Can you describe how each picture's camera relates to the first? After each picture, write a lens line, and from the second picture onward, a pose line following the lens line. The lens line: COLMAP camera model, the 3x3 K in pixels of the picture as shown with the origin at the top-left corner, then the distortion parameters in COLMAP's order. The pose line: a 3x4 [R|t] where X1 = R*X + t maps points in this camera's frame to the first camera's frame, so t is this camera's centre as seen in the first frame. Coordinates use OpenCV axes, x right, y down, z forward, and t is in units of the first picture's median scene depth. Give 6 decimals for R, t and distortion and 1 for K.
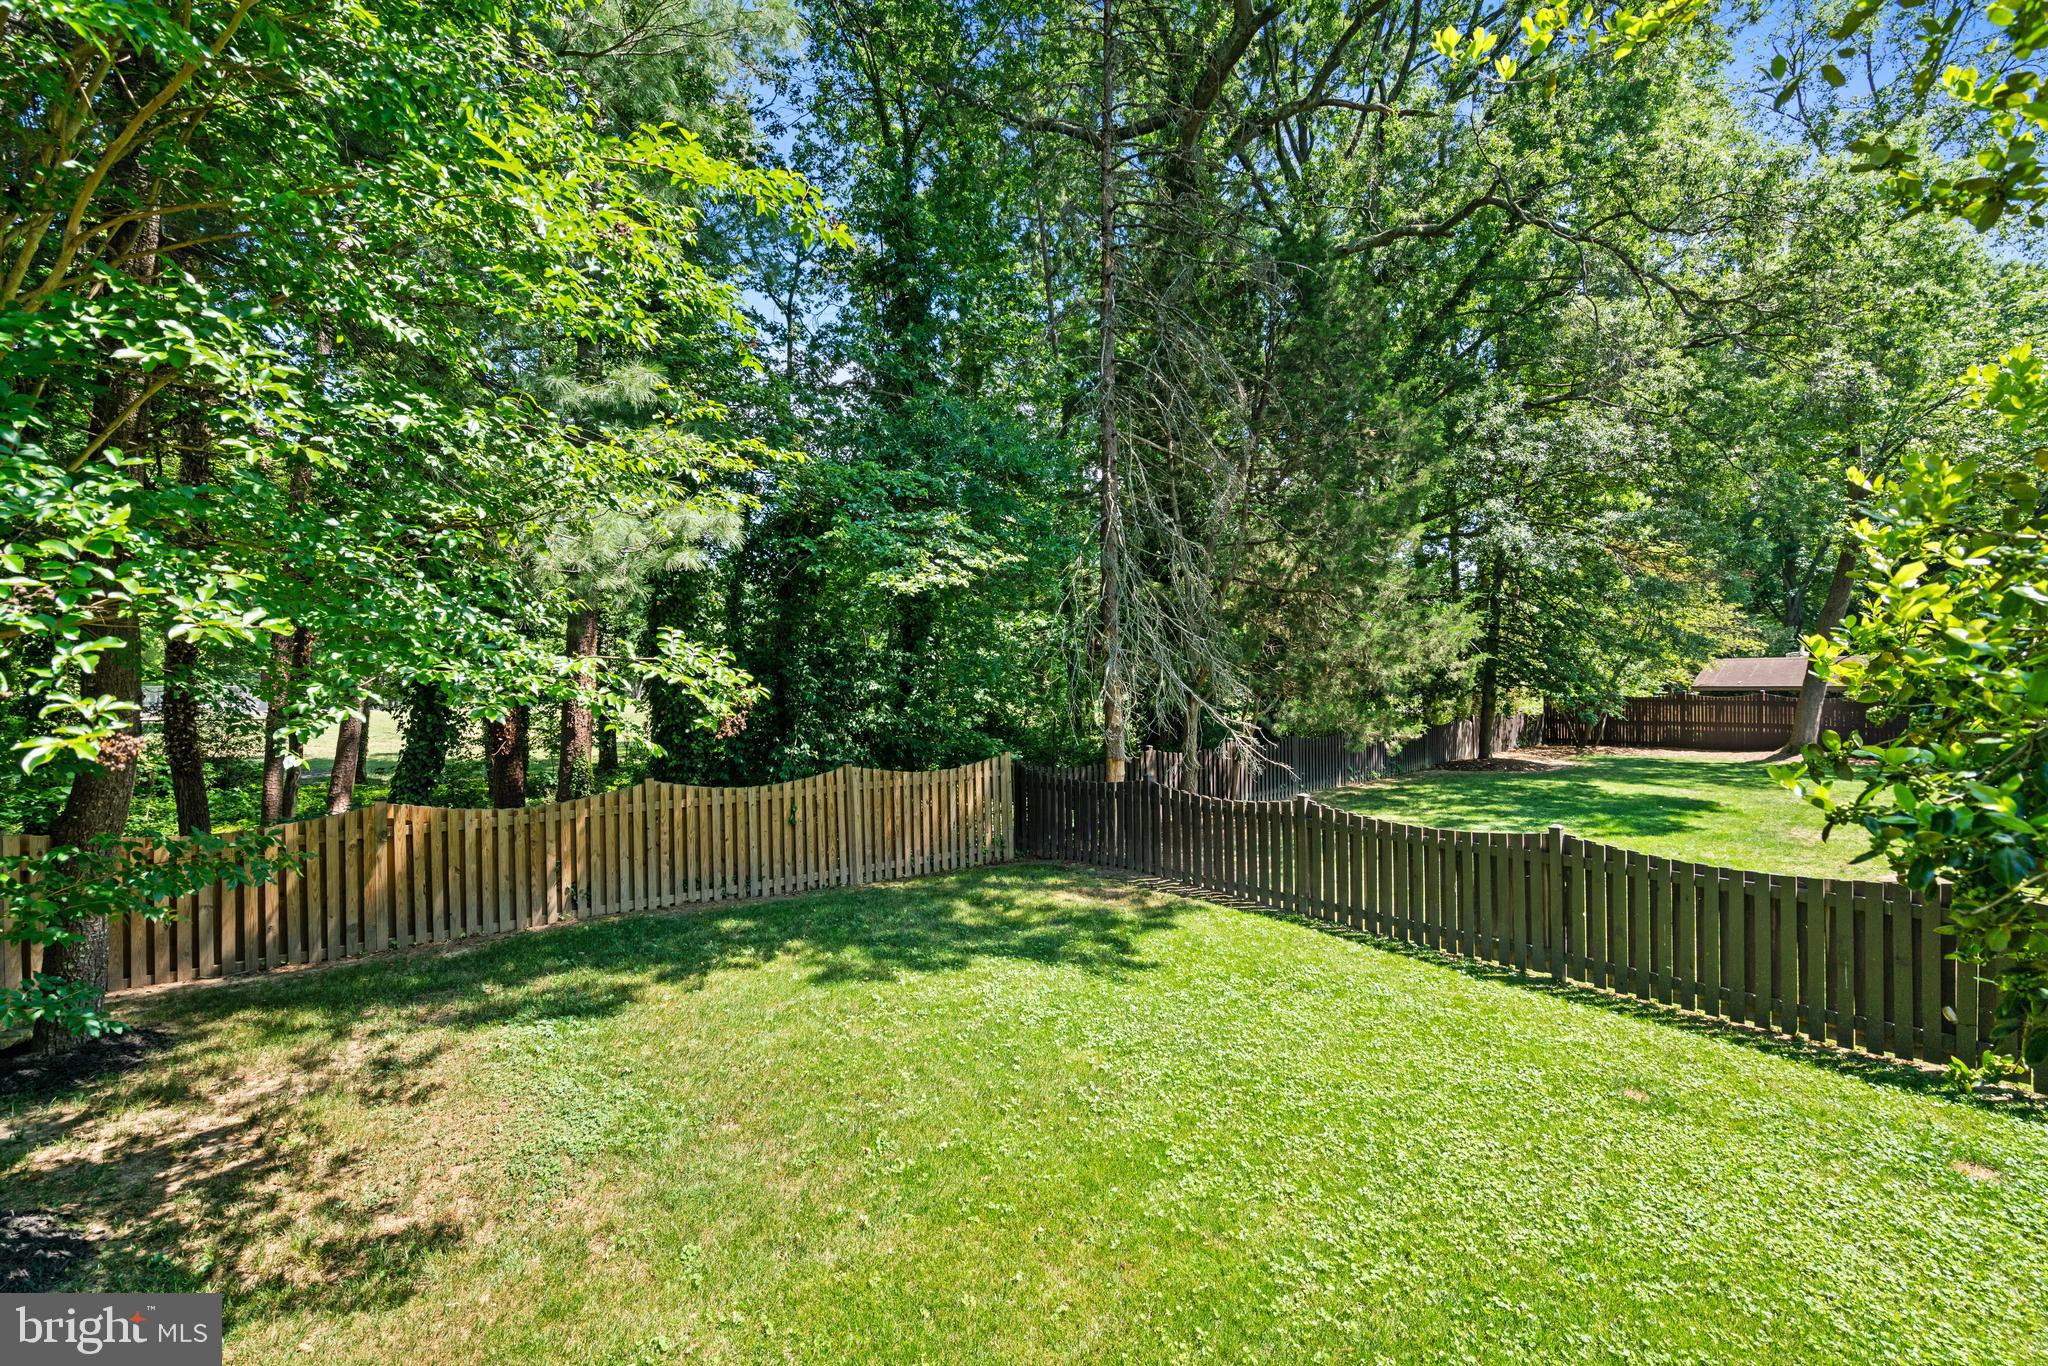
lens RADIAL K [[928.3, 0, 1020.9], [0, 928.3, 683.7], [0, 0, 1]] dist [0.001223, 0.000983]
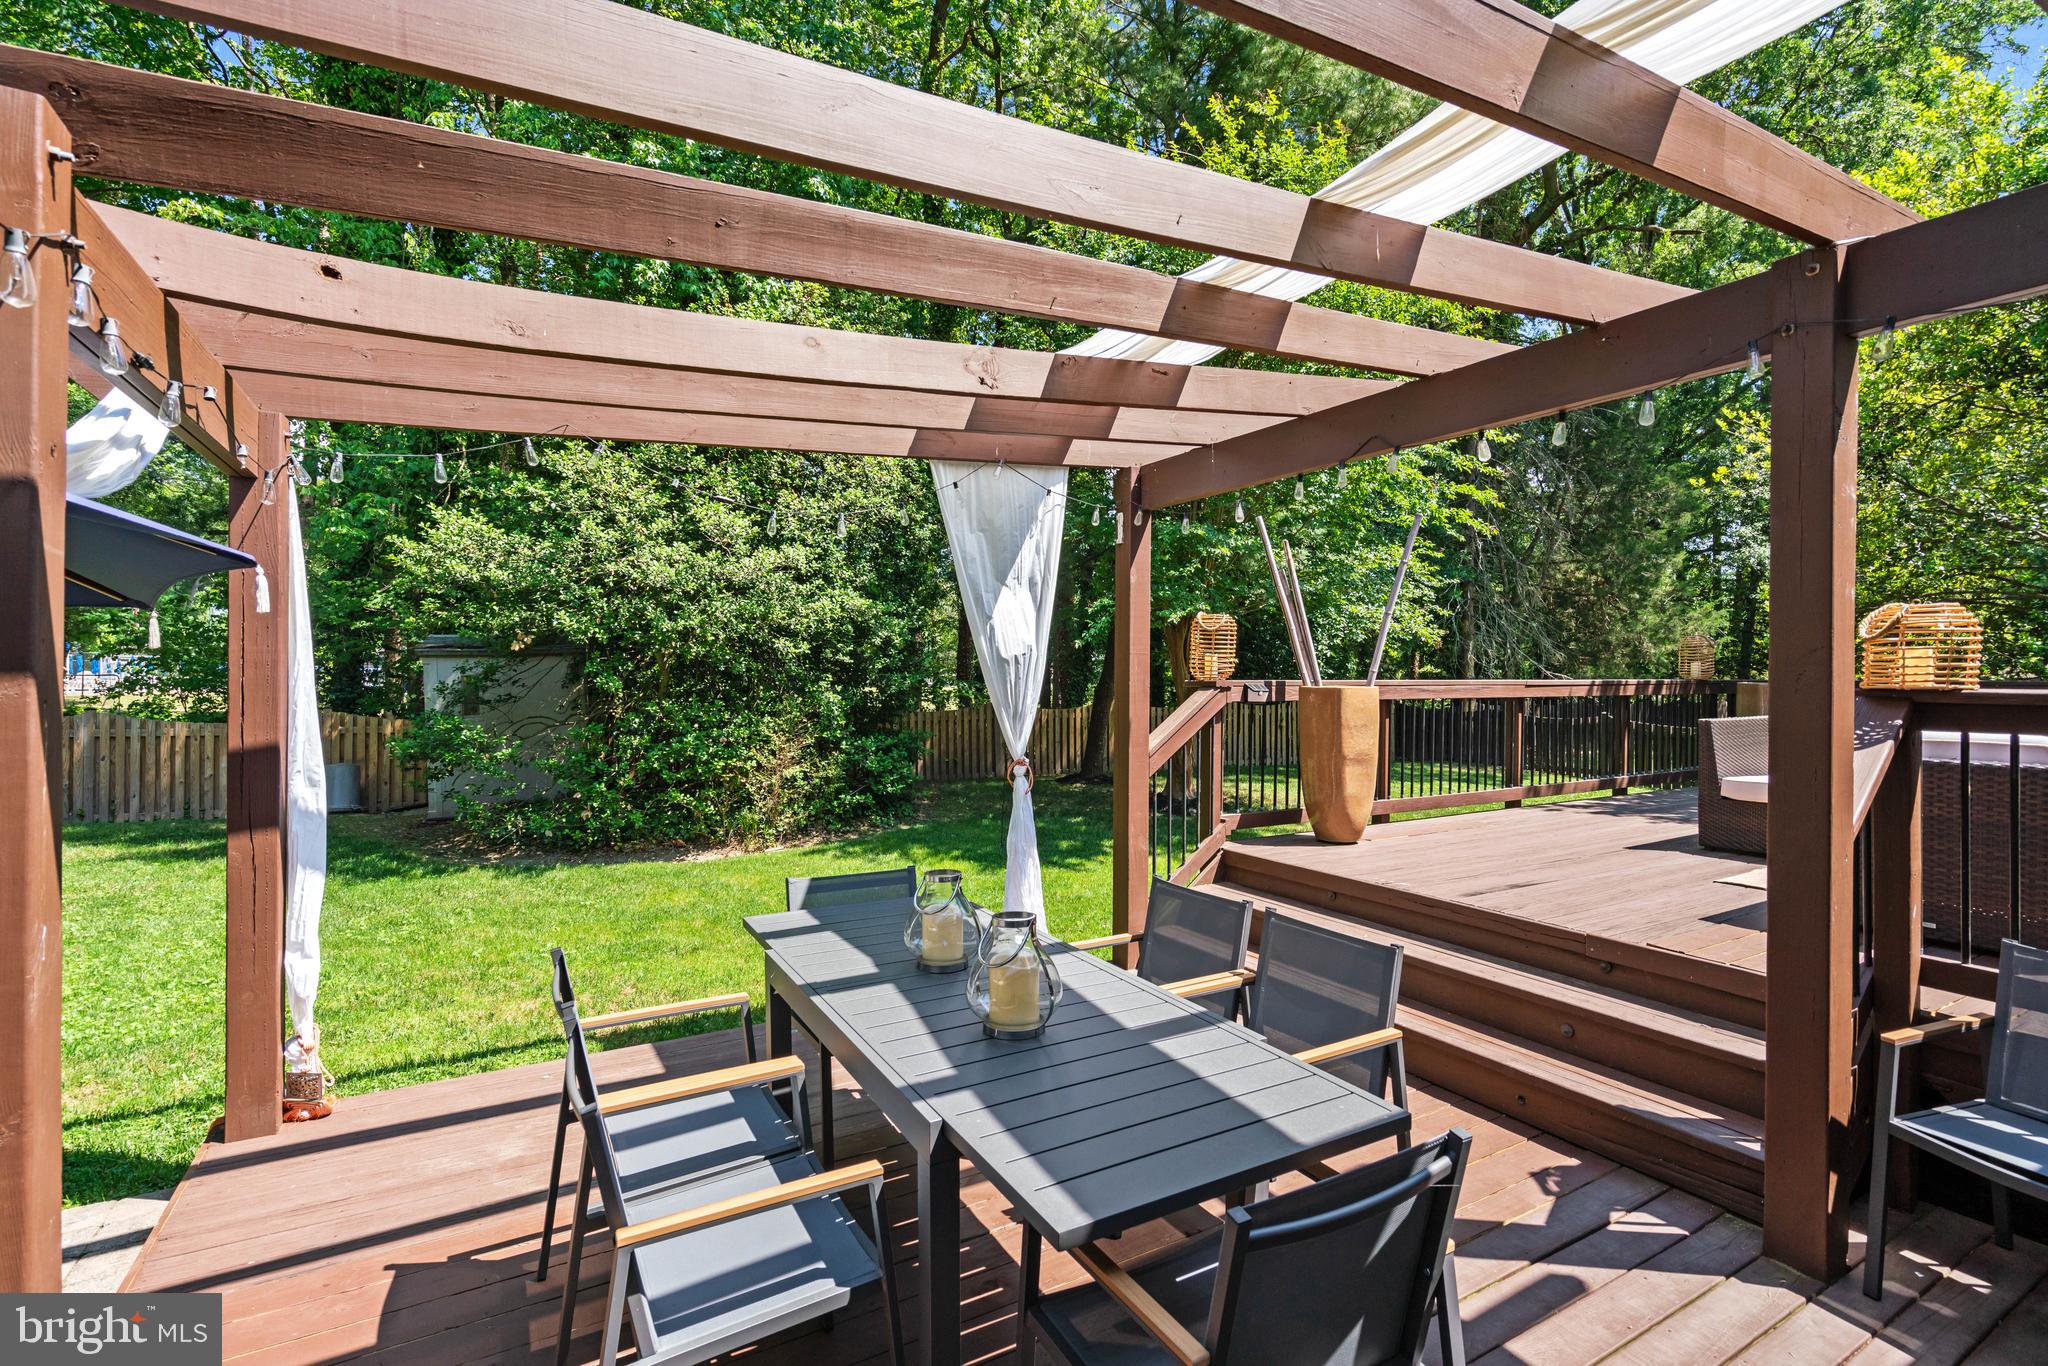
lens RADIAL K [[920.2, 0, 1029.1], [0, 920.2, 673.7], [0, 0, 1]] dist [0.000191, 0.000120]
pose [[0.976992, 0.010015, -0.213041, -0.332739], [-0.011016, 0.999933, -0.003514, 0.052416], [0.212992, 0.005780, 0.977037, -0.795272]]
